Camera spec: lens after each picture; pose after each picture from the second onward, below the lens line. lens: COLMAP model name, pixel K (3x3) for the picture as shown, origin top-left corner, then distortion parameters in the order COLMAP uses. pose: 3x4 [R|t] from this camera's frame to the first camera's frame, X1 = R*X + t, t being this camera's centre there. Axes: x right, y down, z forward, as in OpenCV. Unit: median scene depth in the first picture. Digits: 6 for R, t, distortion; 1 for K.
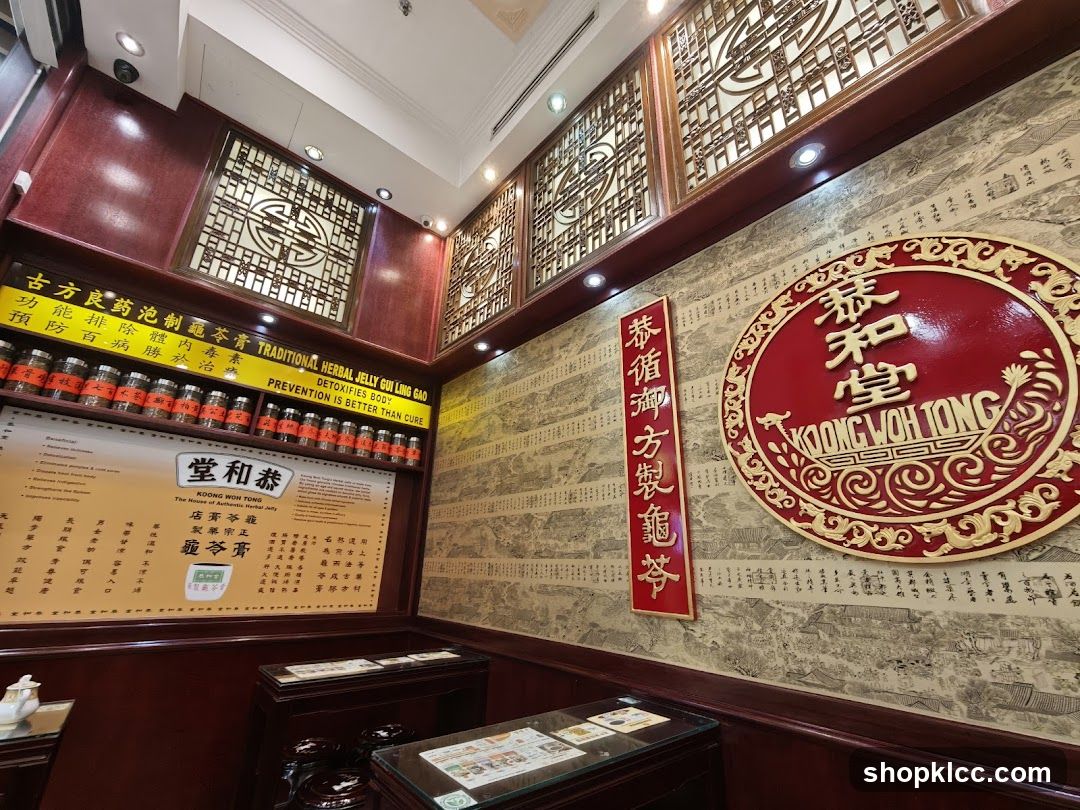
lens RADIAL K [[423.4, 0, 548.0], [0, 423.4, 414.6], [0, 0, 1]] dist [-0.003021, 0.000369]
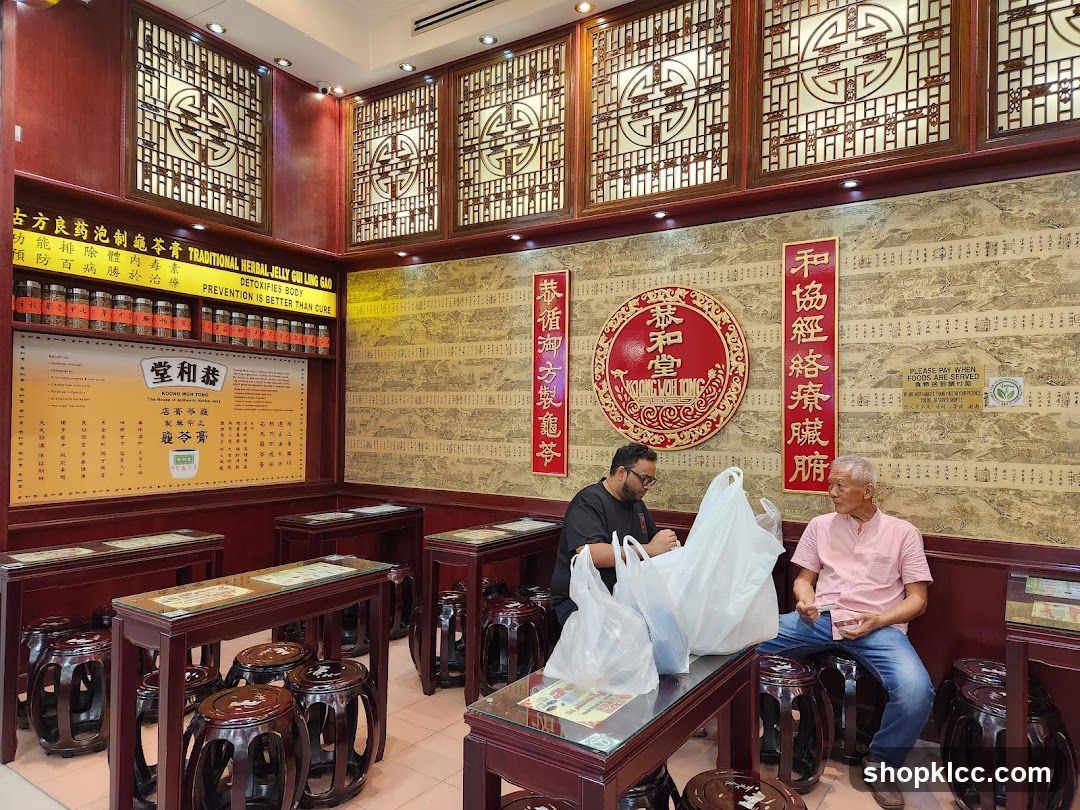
lens RADIAL K [[647.9, 0, 546.8], [0, 647.9, 395.5], [0, 0, 1]] dist [0.020640, -0.020548]
pose [[0.959772, -0.004372, 0.280746, -0.378084], [-0.085273, 0.948113, 0.306285, -0.506059], [-0.267518, -0.317904, 0.909599, -1.025730]]
